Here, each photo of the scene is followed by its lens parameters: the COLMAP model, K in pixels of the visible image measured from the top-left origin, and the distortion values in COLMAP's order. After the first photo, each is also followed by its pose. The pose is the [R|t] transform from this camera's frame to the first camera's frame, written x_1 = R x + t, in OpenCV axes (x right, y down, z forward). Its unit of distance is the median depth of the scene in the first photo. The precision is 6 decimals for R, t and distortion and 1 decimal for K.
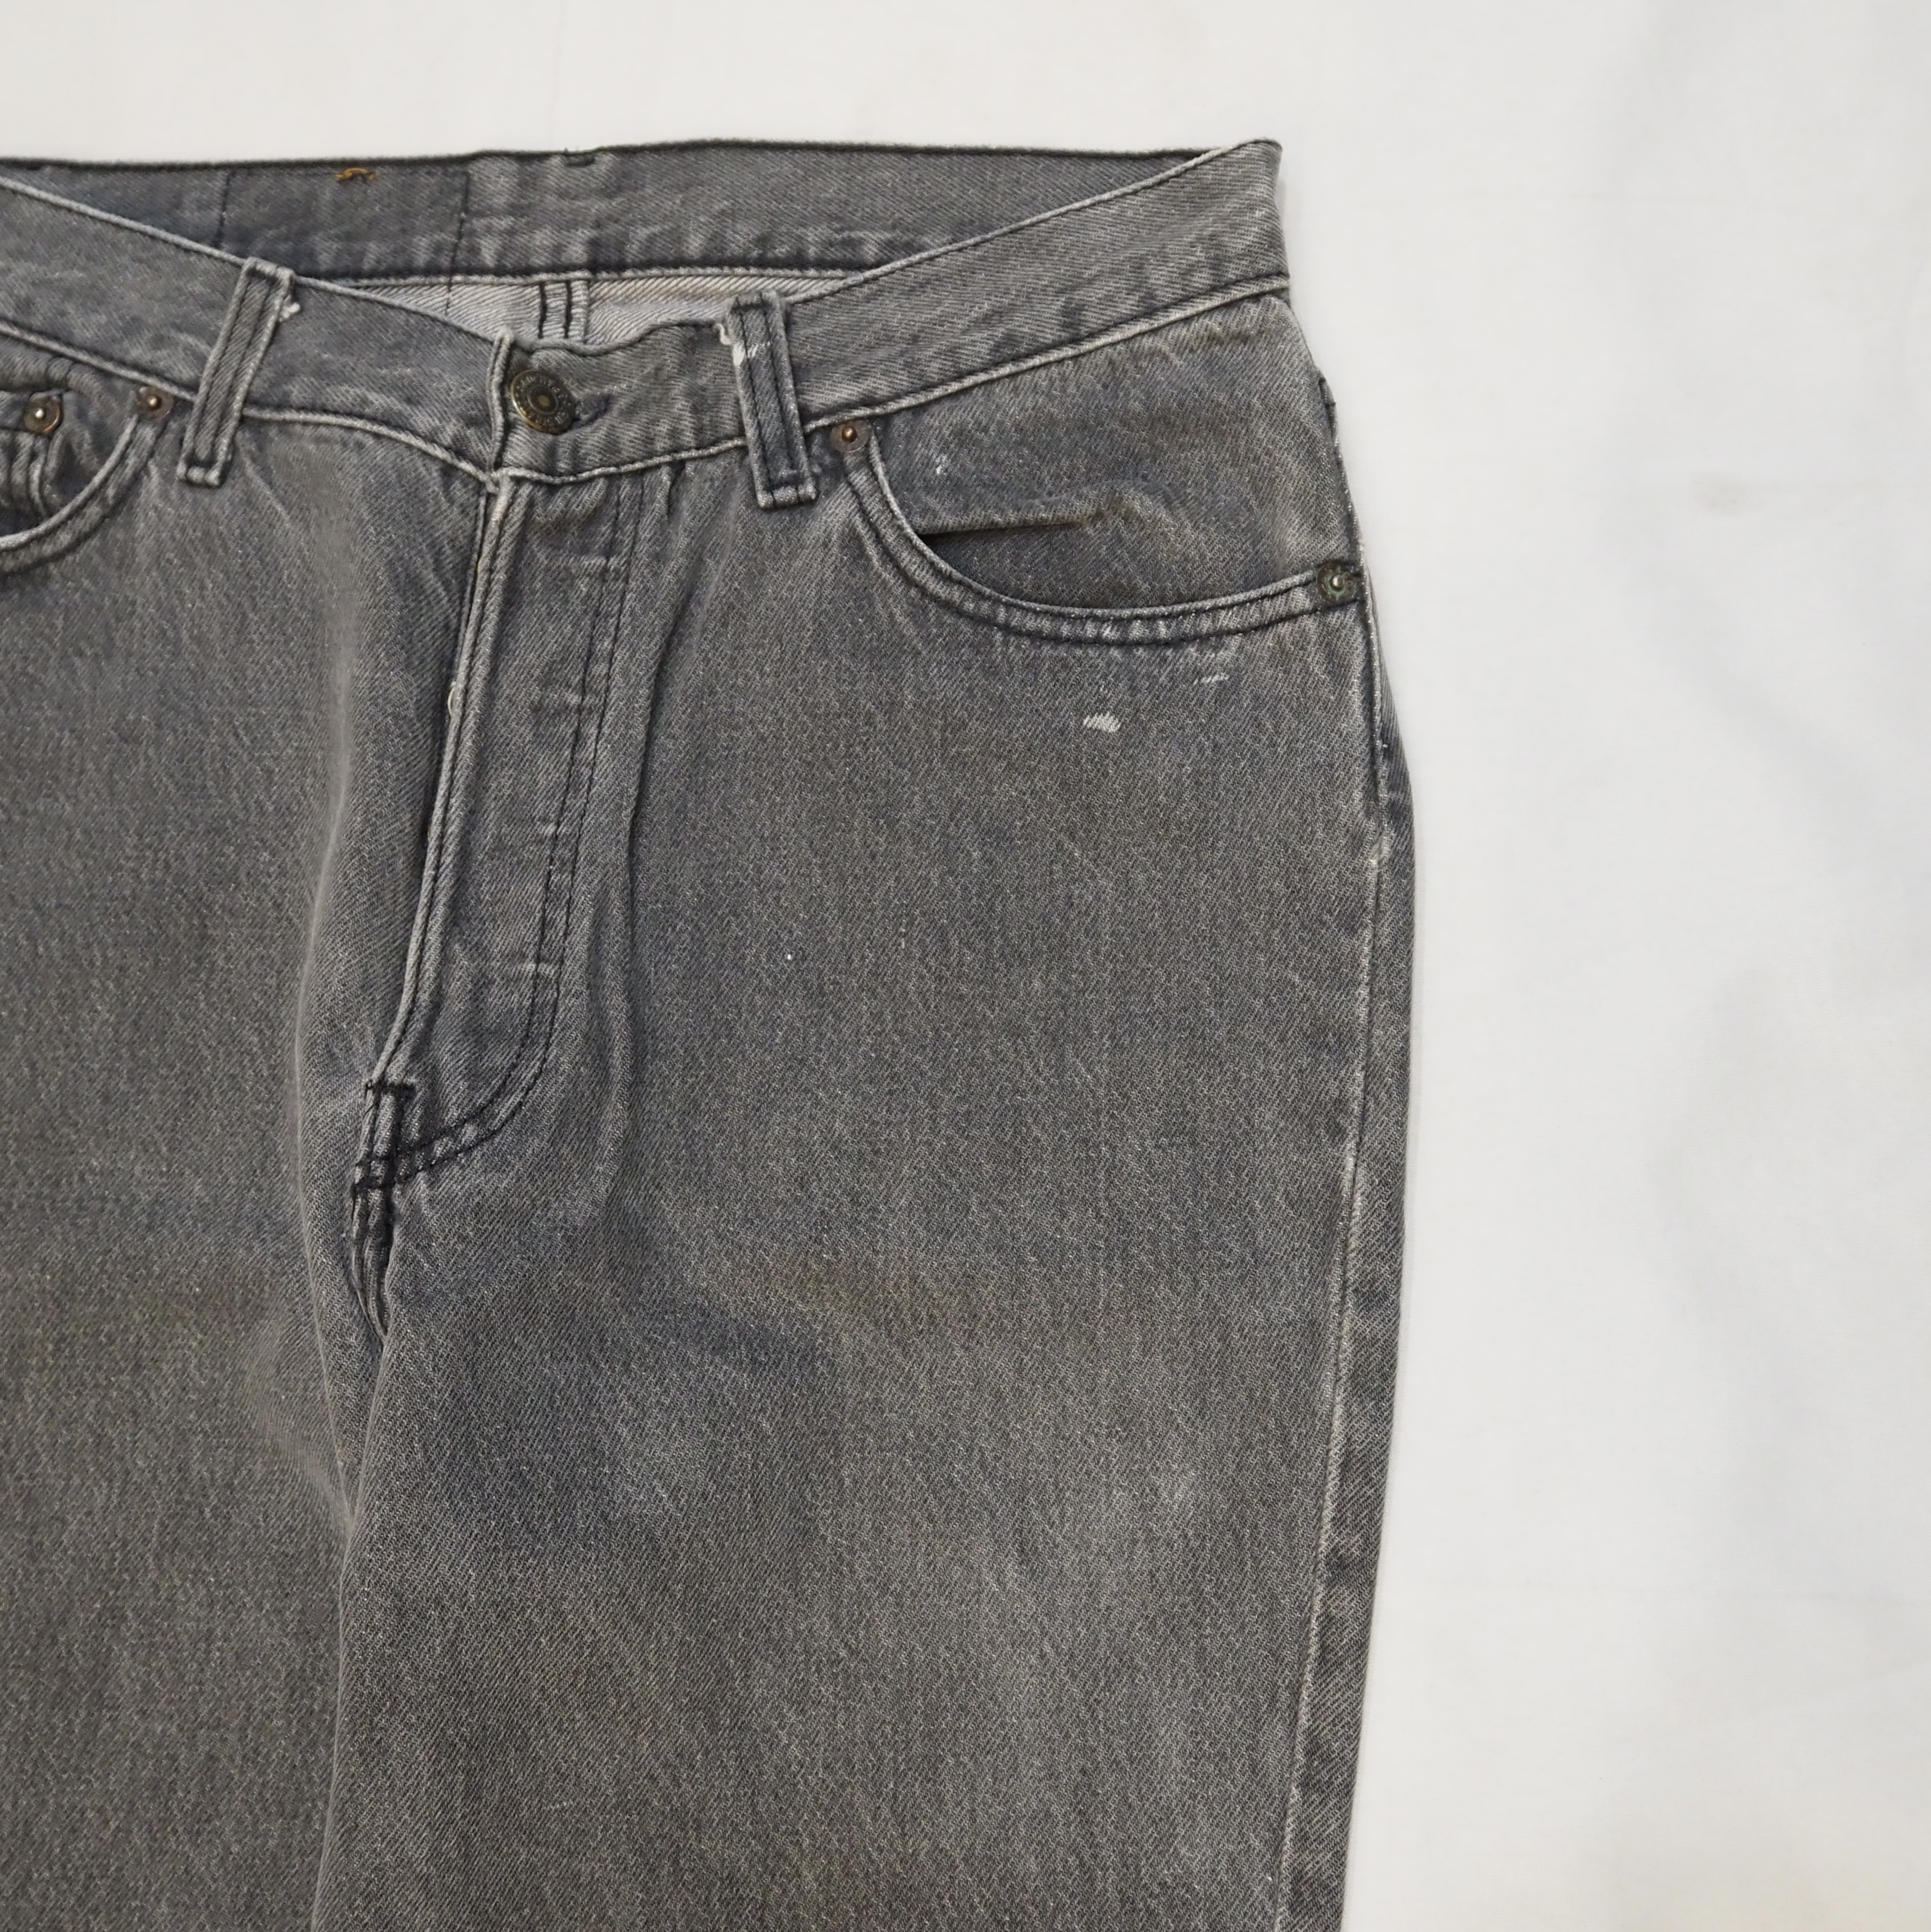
lens RADIAL K [[2288.1, 0, 965.5], [0, 2288.1, 966.0], [0, 0, 1]] dist [-0.036294, 0.012388]
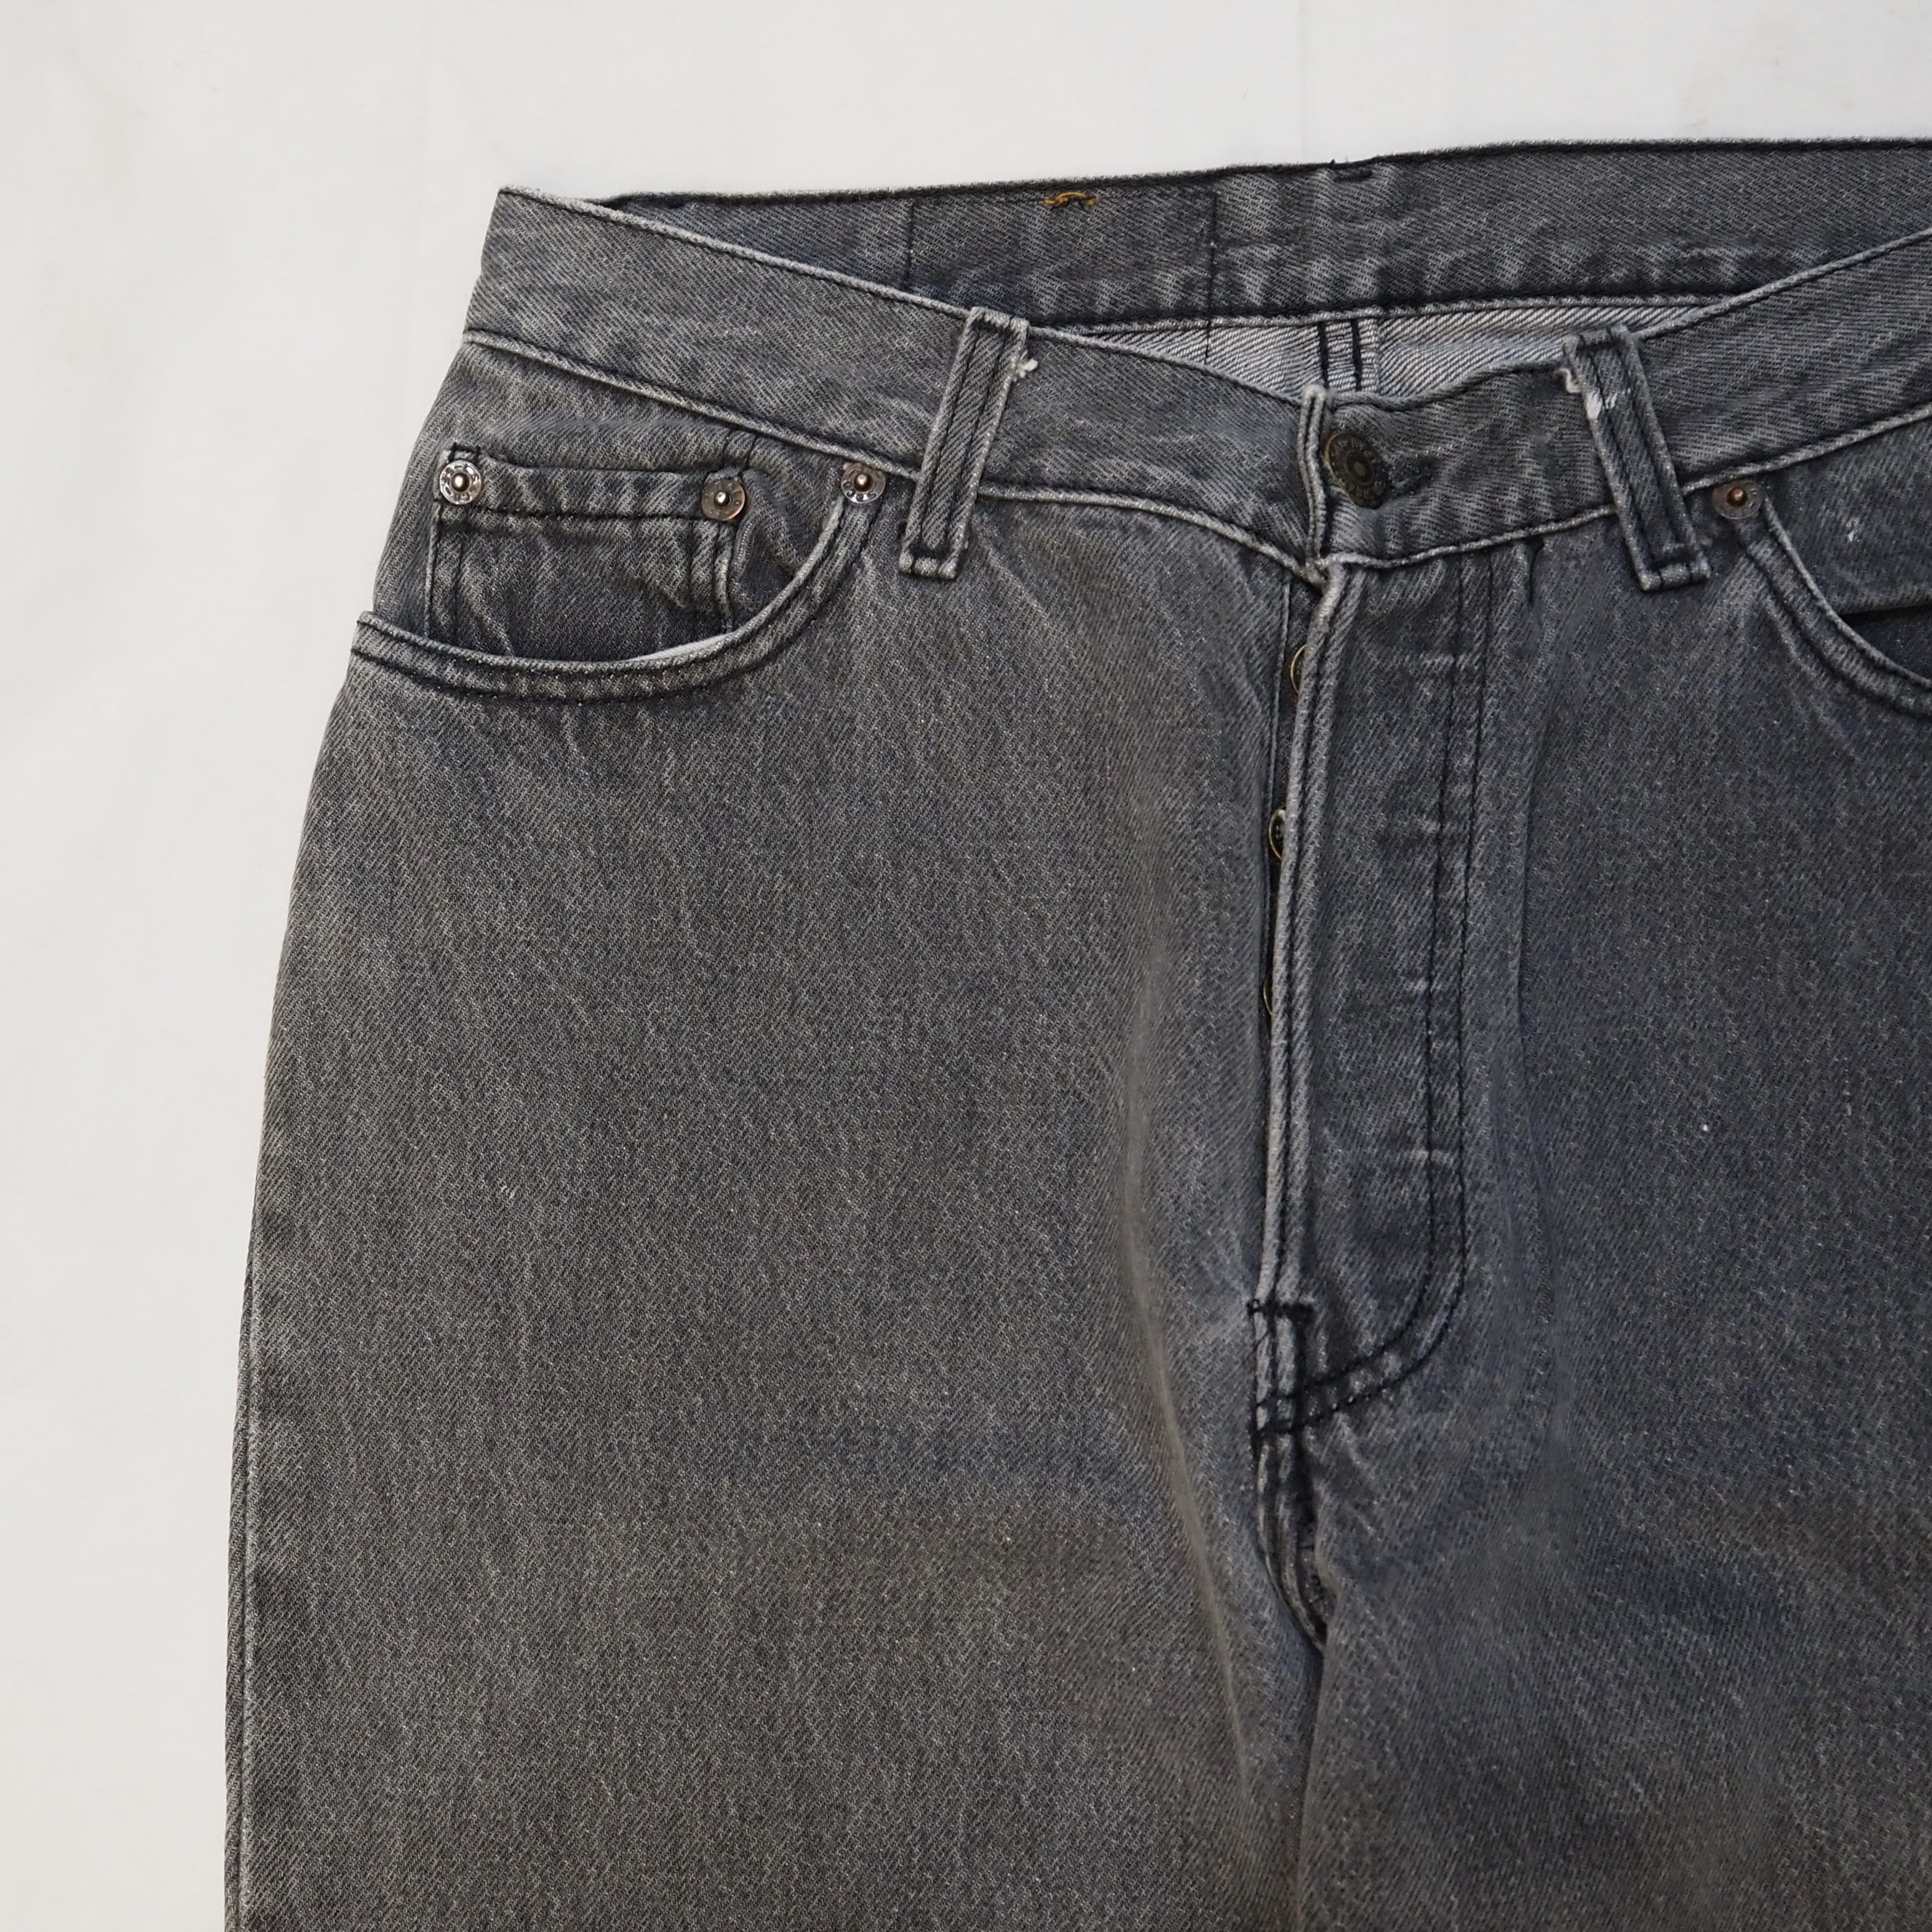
lens RADIAL K [[2578.6, 0, 966.0], [0, 2578.6, 966.0], [0, 0, 1]] dist [-0.041962, 0.035805]
pose [[0.997616, -0.030559, -0.061871, -0.279611], [0.030848, 0.999517, 0.003725, -0.073156], [0.061727, -0.005625, 0.998077, 0.043293]]
